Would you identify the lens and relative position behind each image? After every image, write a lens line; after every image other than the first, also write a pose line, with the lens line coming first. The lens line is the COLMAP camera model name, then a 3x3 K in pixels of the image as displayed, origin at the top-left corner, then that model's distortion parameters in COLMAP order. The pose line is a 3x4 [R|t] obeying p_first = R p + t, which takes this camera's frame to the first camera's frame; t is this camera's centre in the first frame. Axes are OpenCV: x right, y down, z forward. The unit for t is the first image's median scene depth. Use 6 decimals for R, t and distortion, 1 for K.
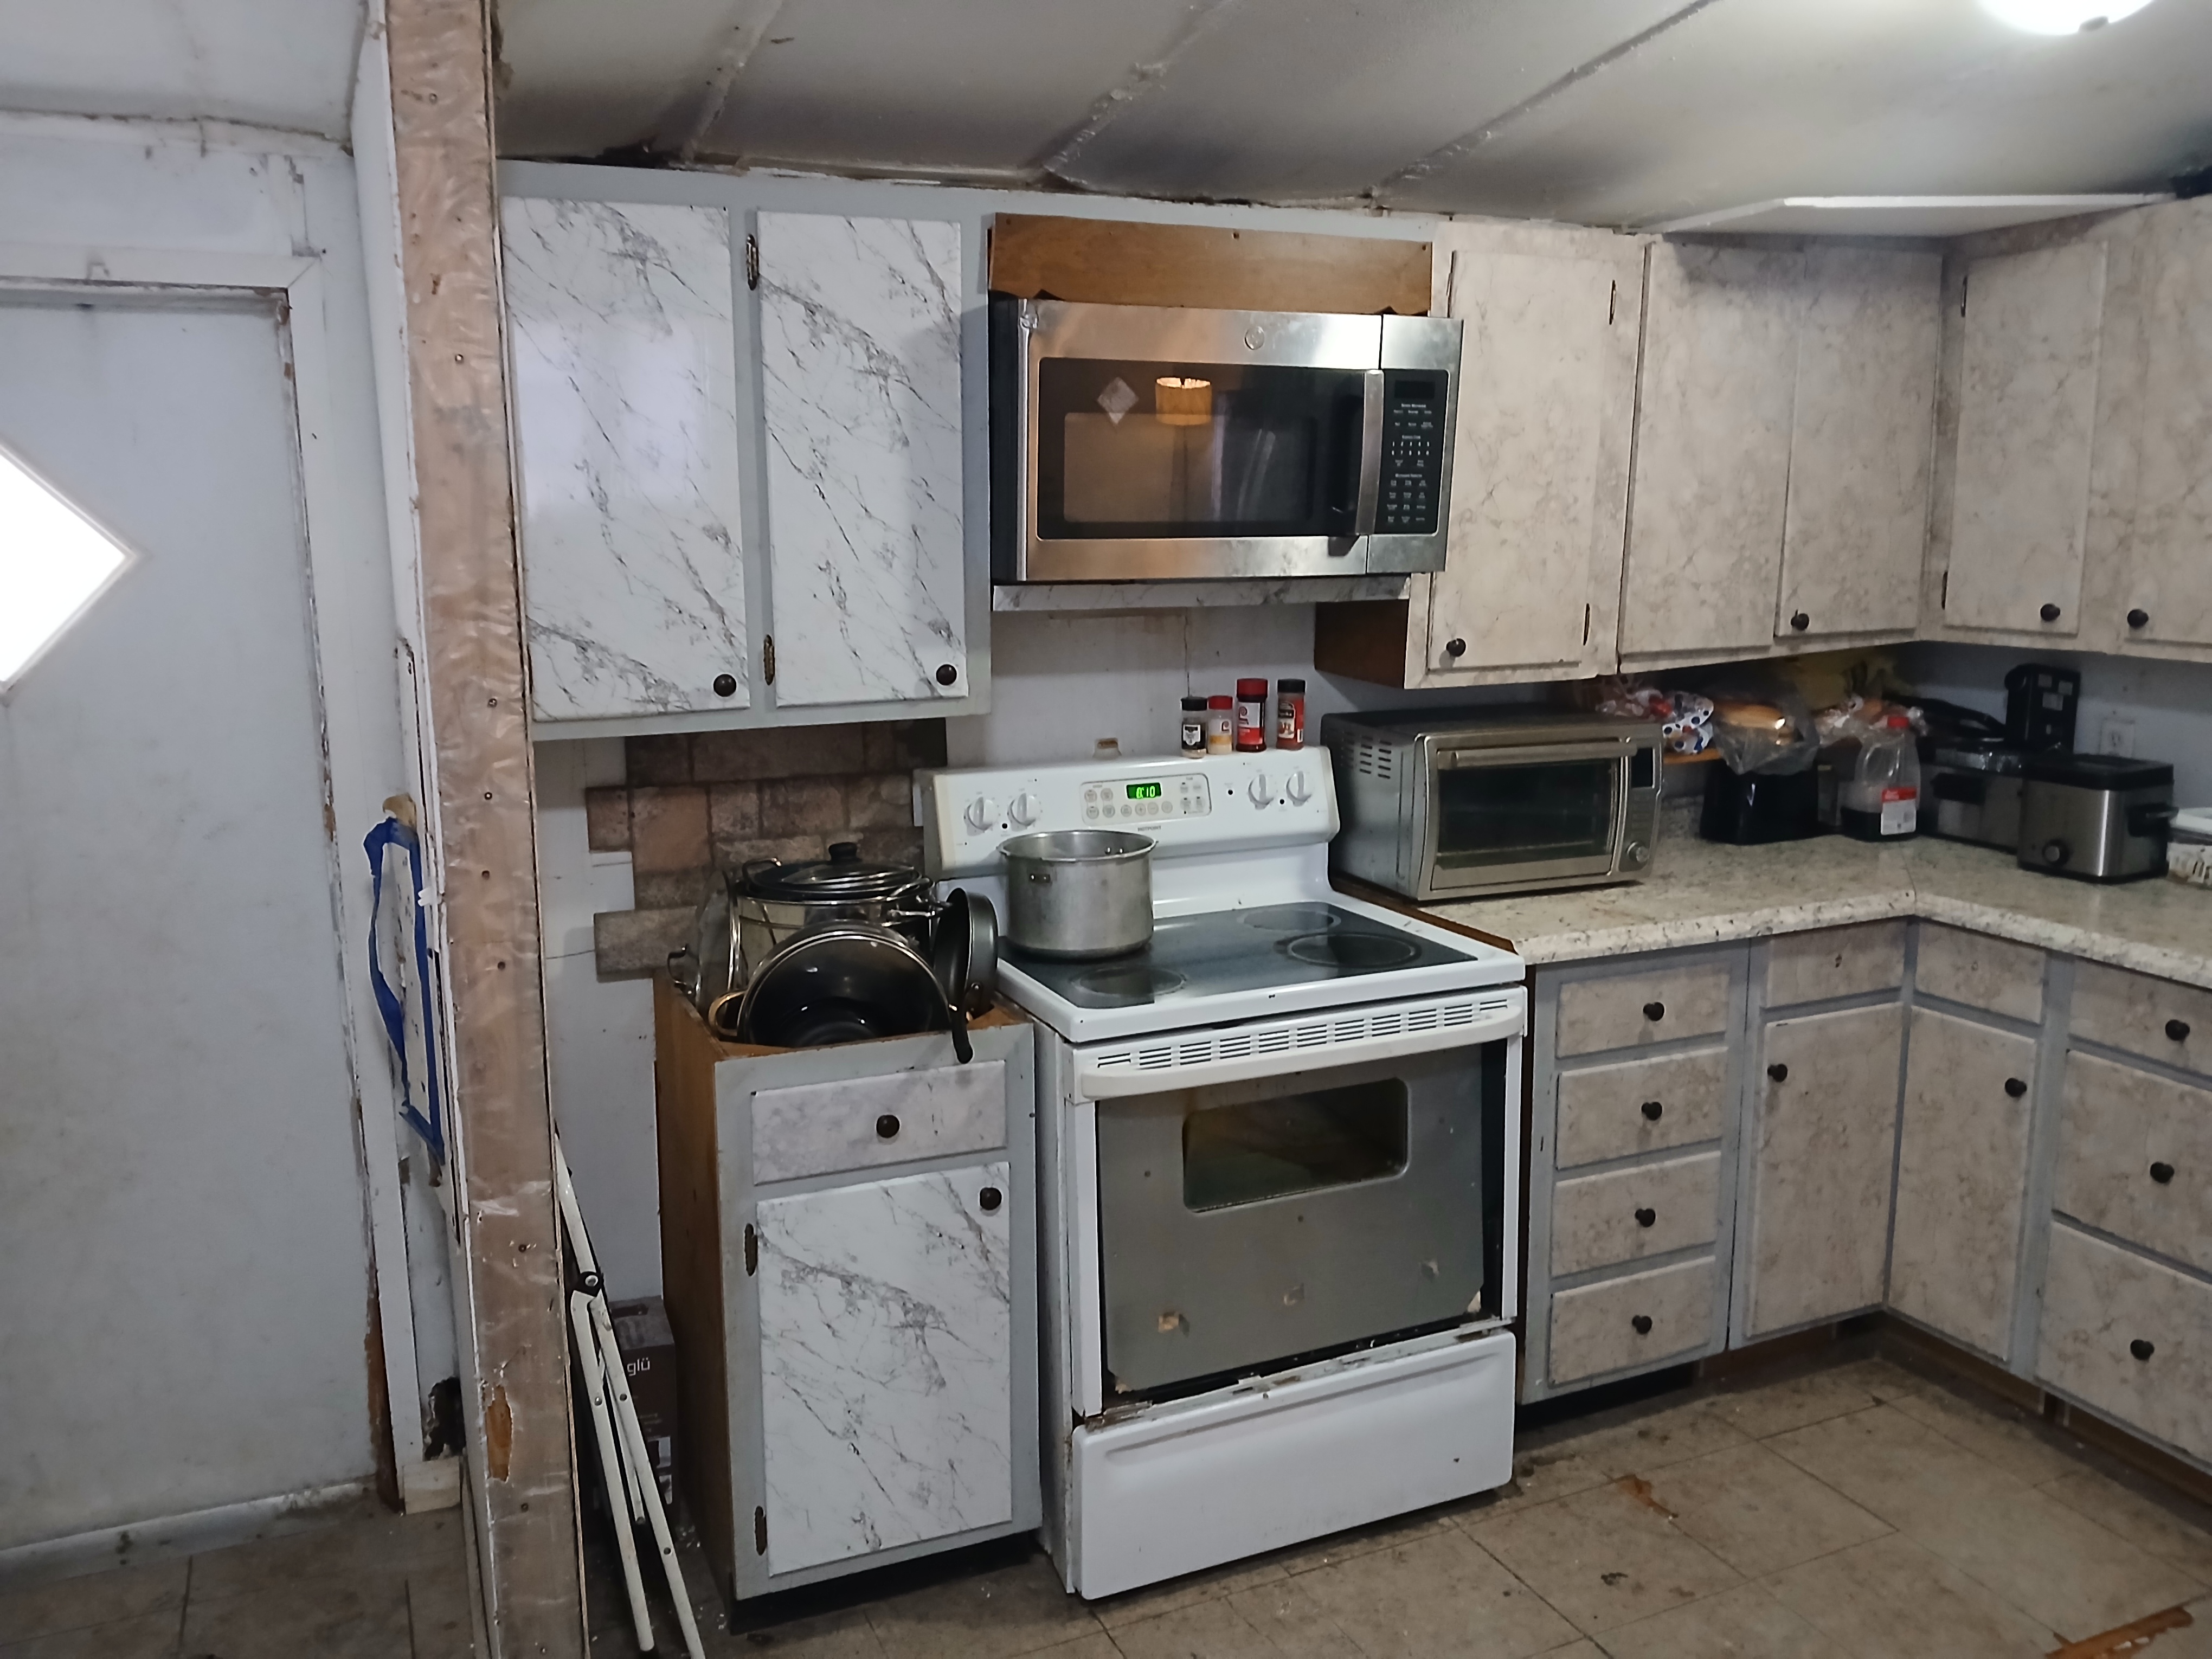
lens RADIAL K [[1692.1, 0, 1078.6], [0, 1692.1, 828.8], [0, 0, 1]] dist [0.088296, -0.213192]
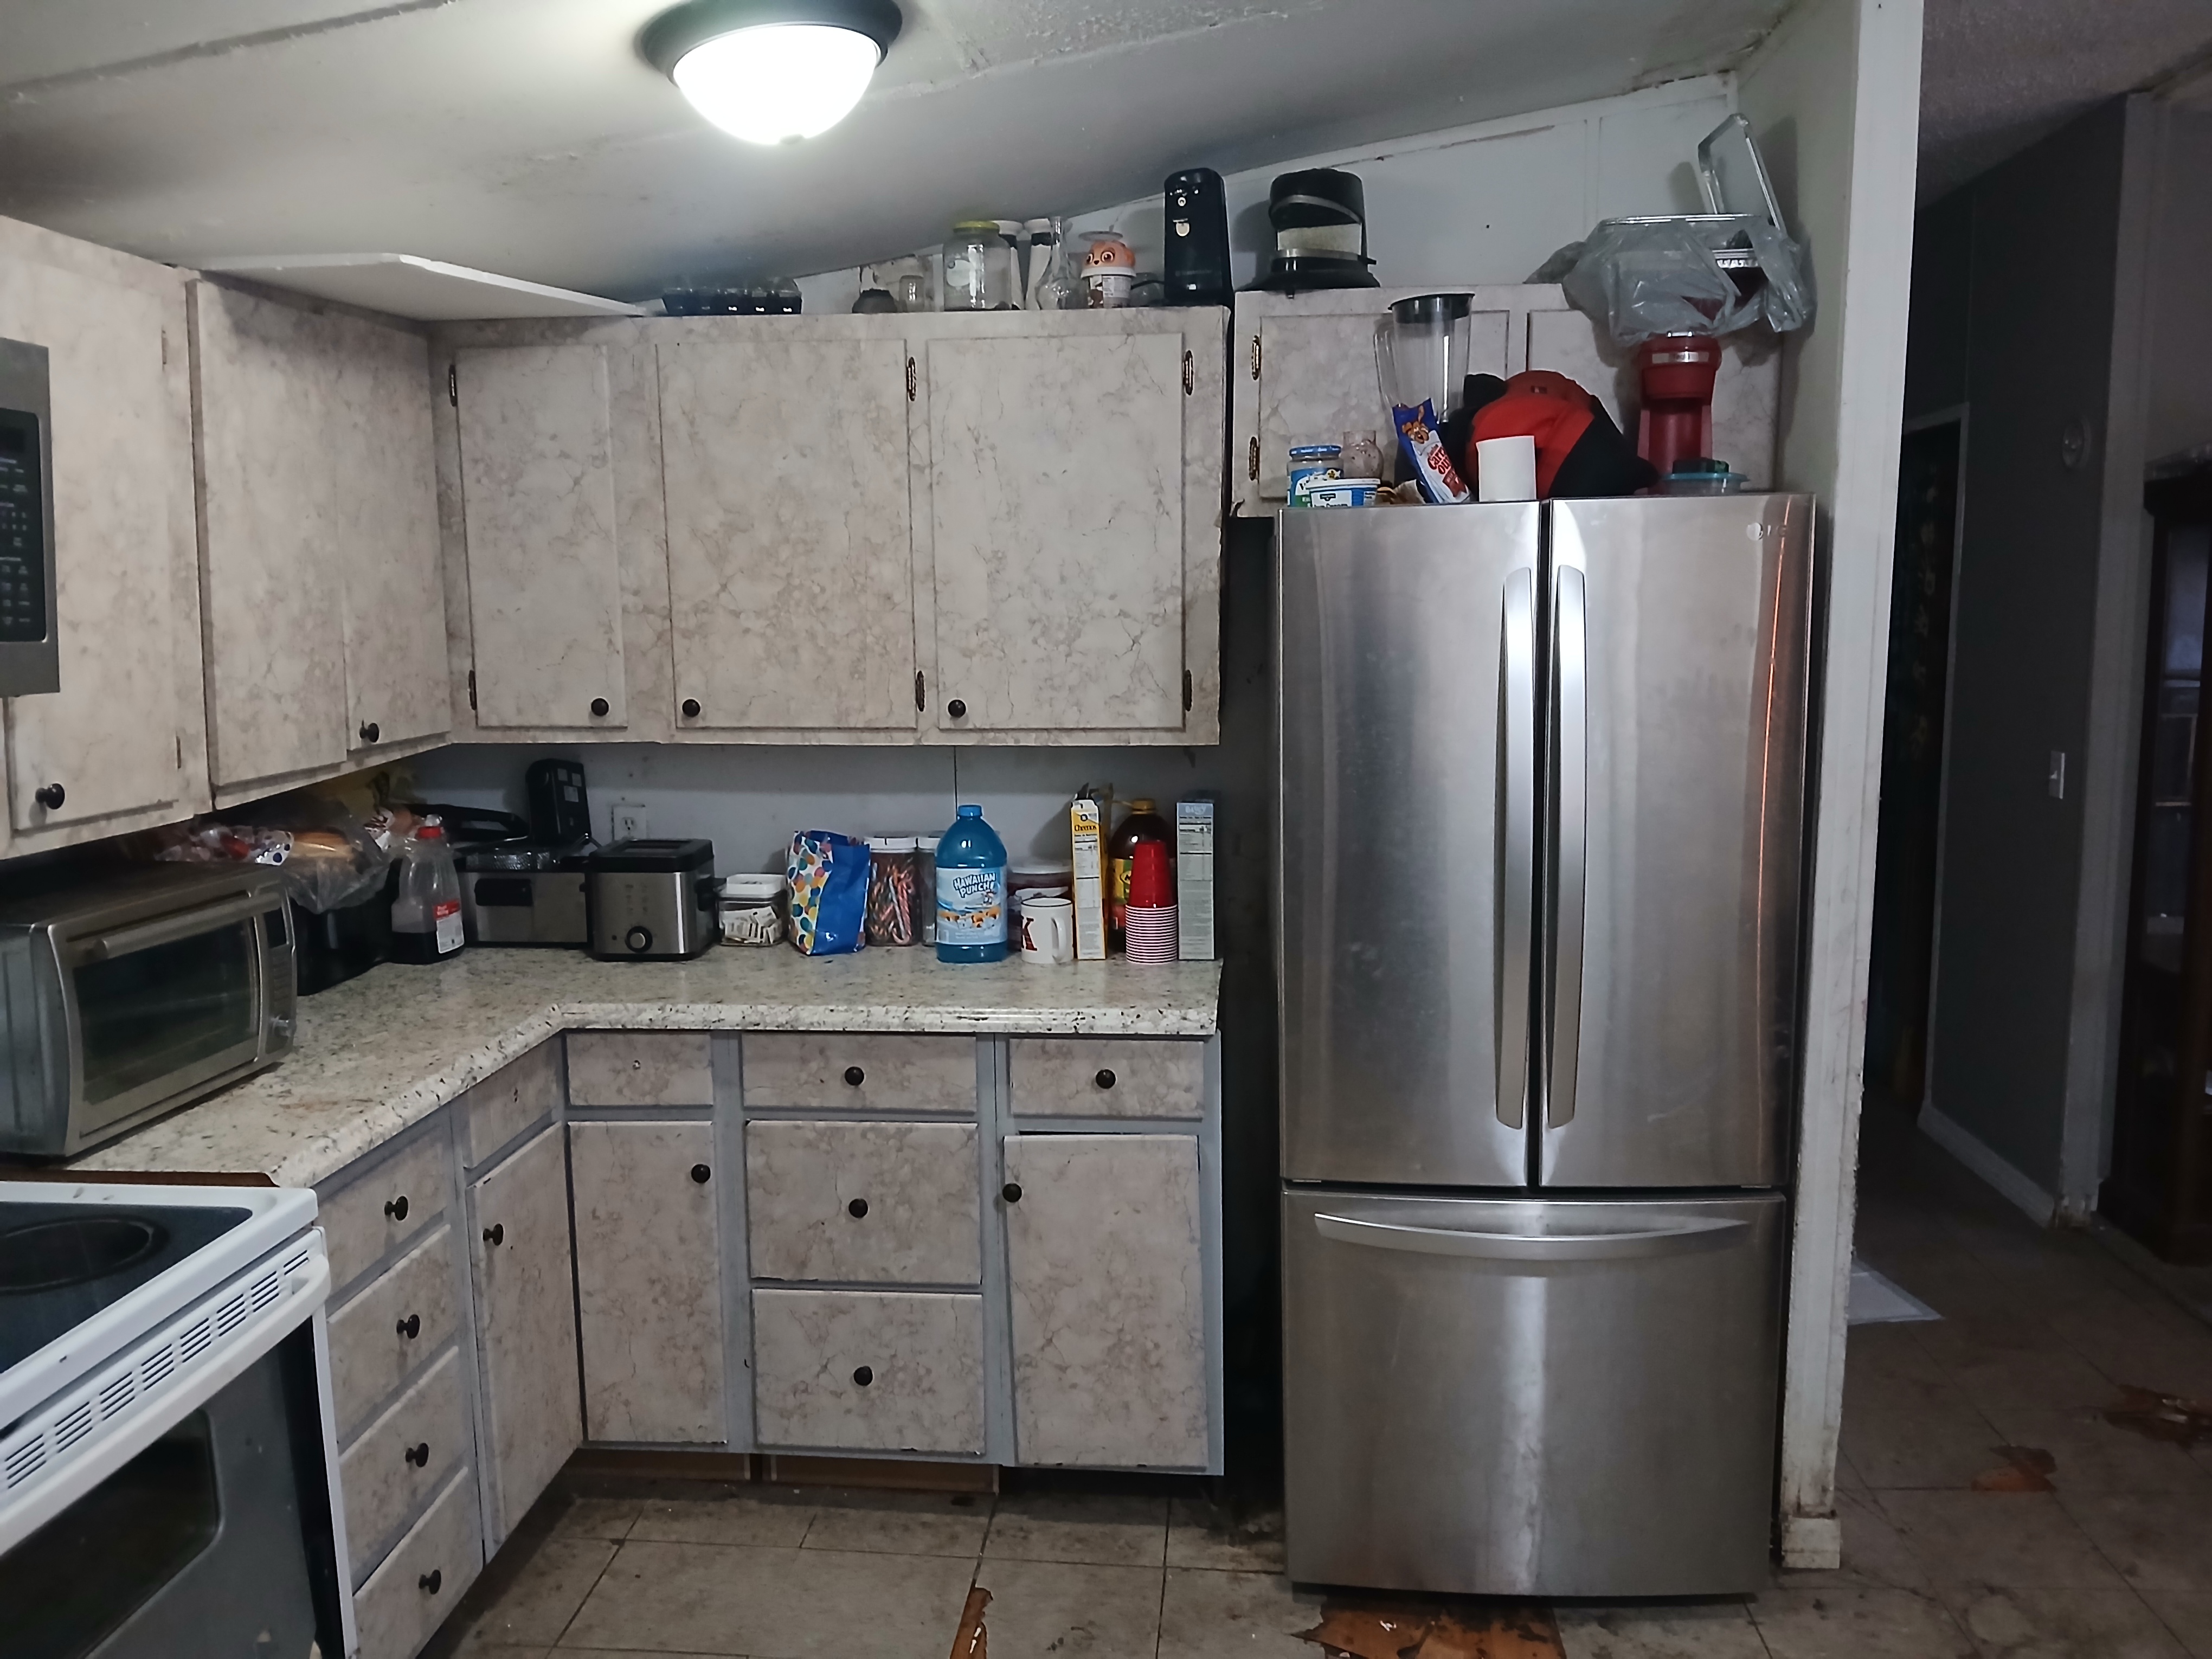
lens RADIAL K [[1720.5, 0, 1106.0], [0, 1720.5, 829.5], [0, 0, 1]] dist [0.048803, -0.099782]
pose [[0.466322, -0.112456, 0.877438, -0.204781], [0.161309, 0.986066, 0.040649, -0.049733], [-0.869783, 0.122583, 0.477965, 0.260632]]
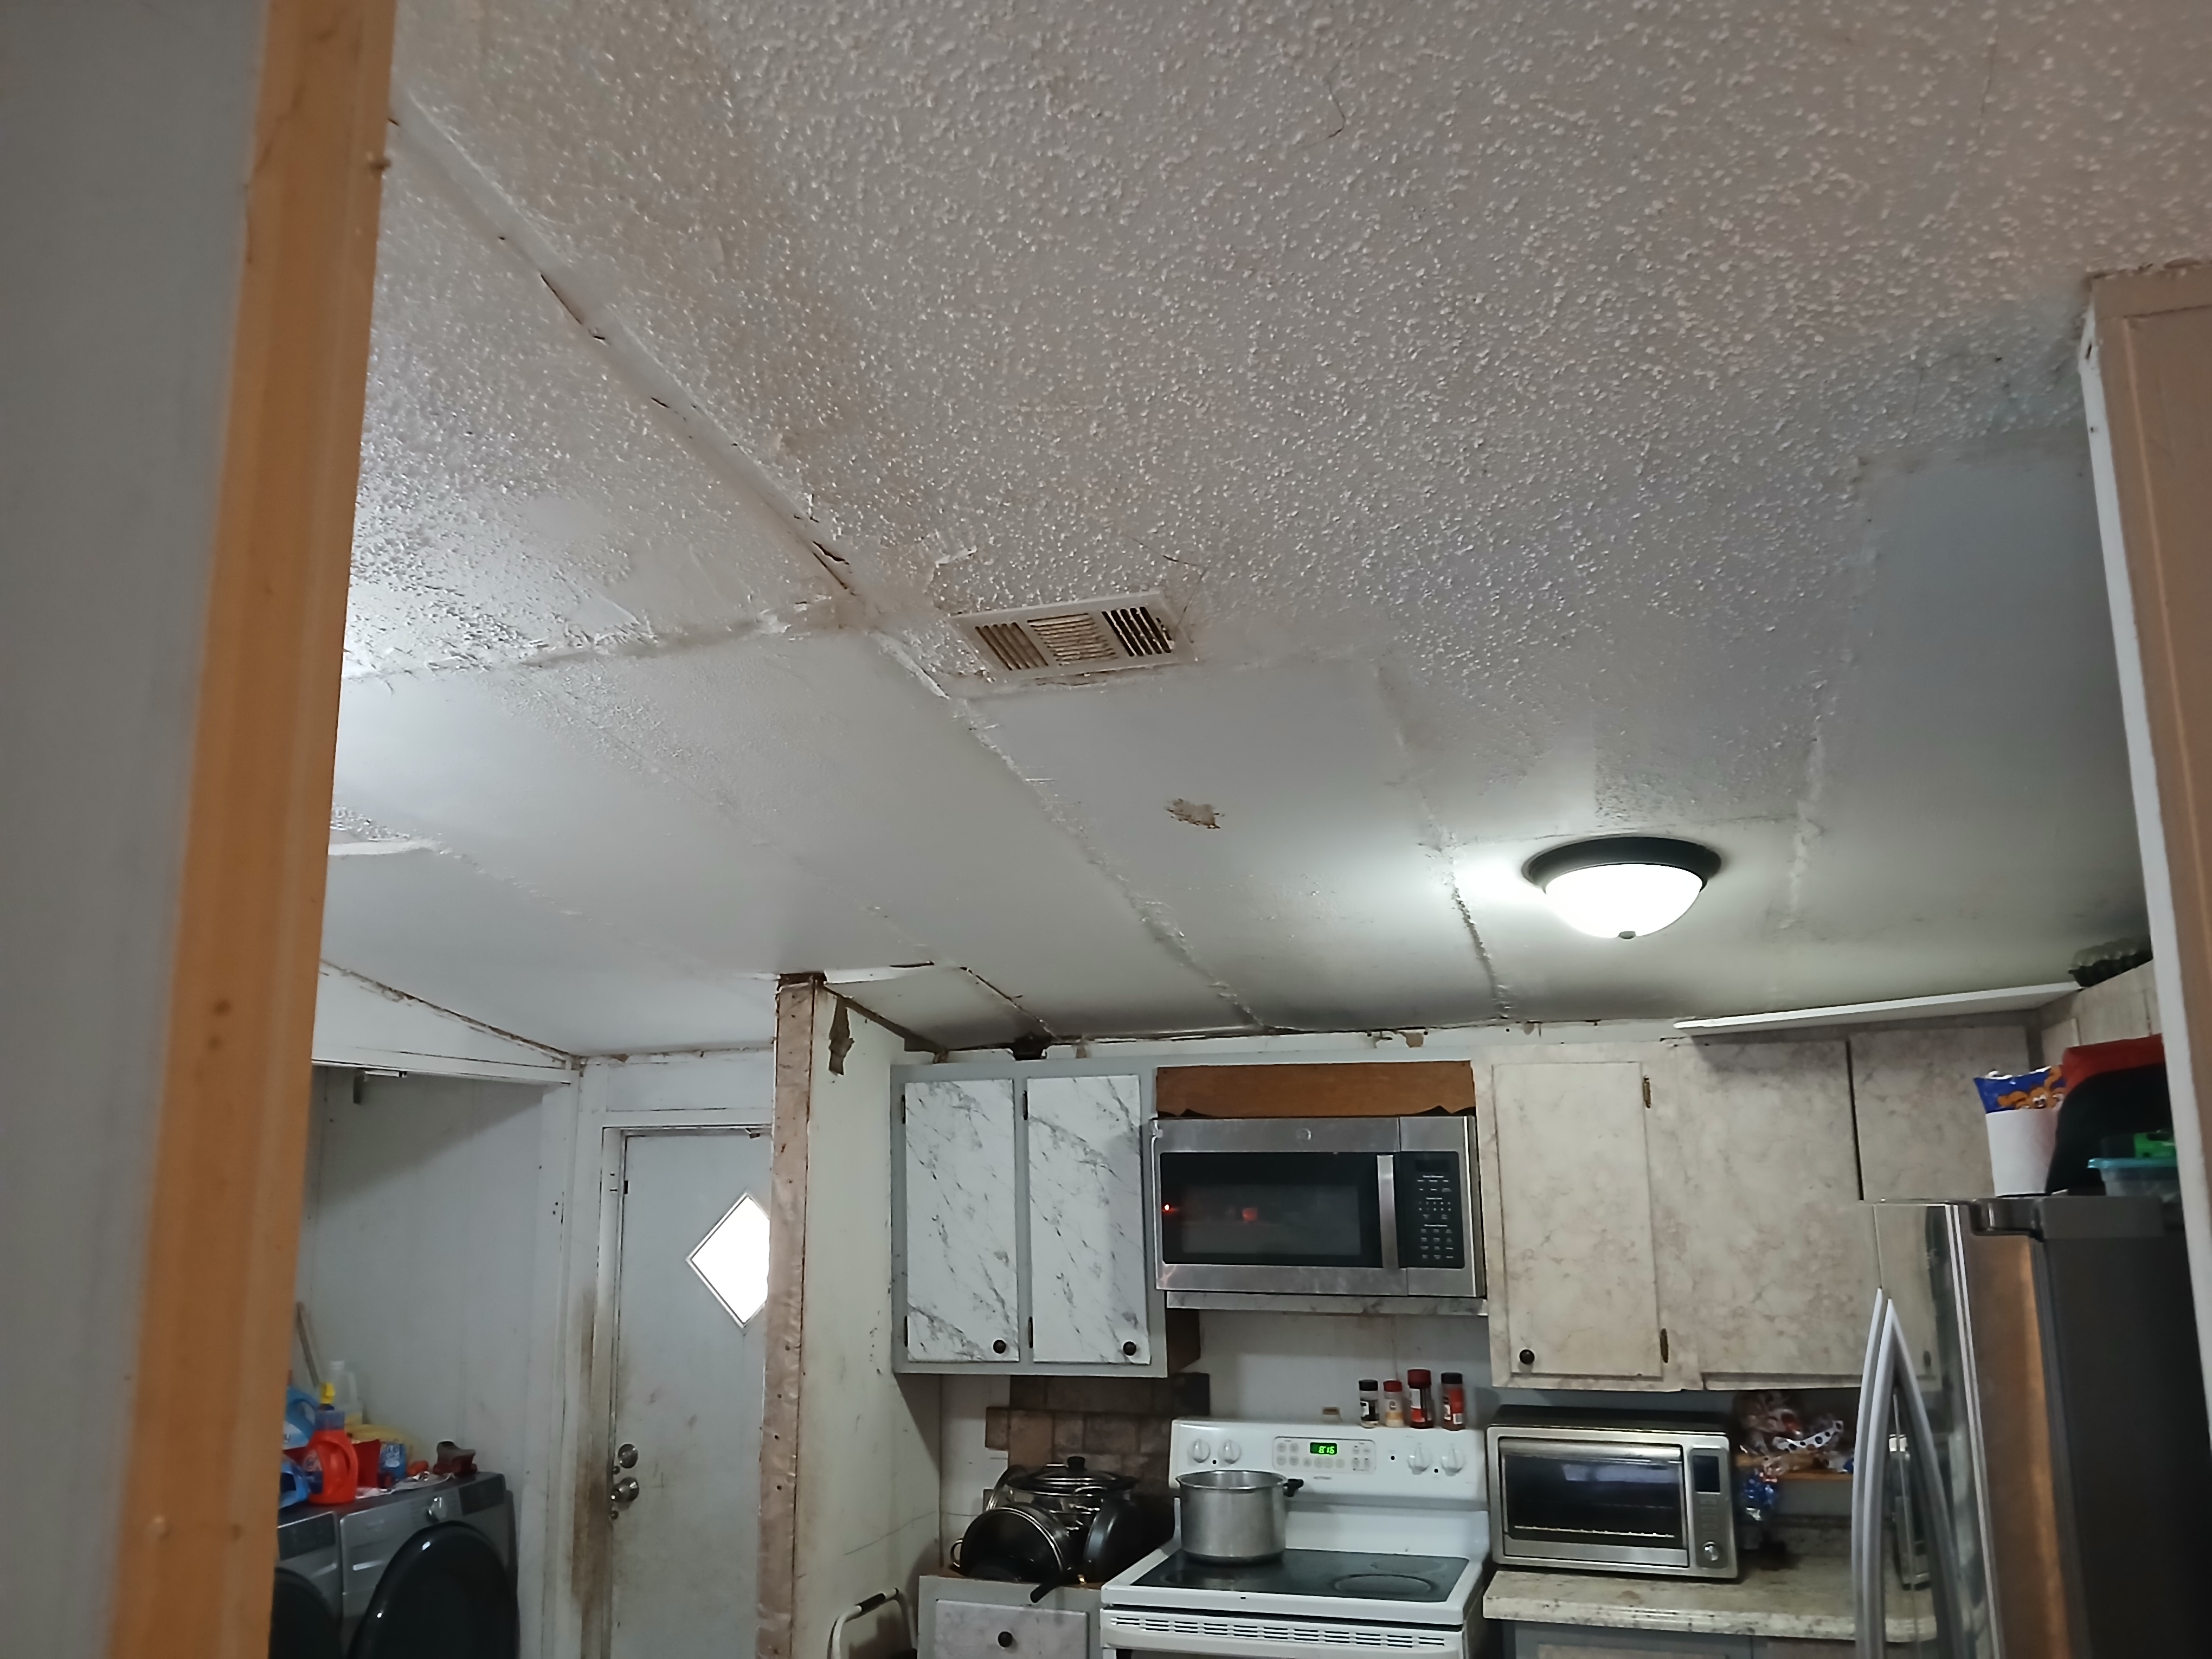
lens RADIAL K [[1692.1, 0, 1078.6], [0, 1692.1, 828.8], [0, 0, 1]] dist [0.088296, -0.213192]
pose [[0.753100, -0.129395, -0.645056, 0.833973], [-0.116031, 0.938977, -0.323819, -0.022888], [0.647593, 0.318715, 0.692130, -0.245075]]
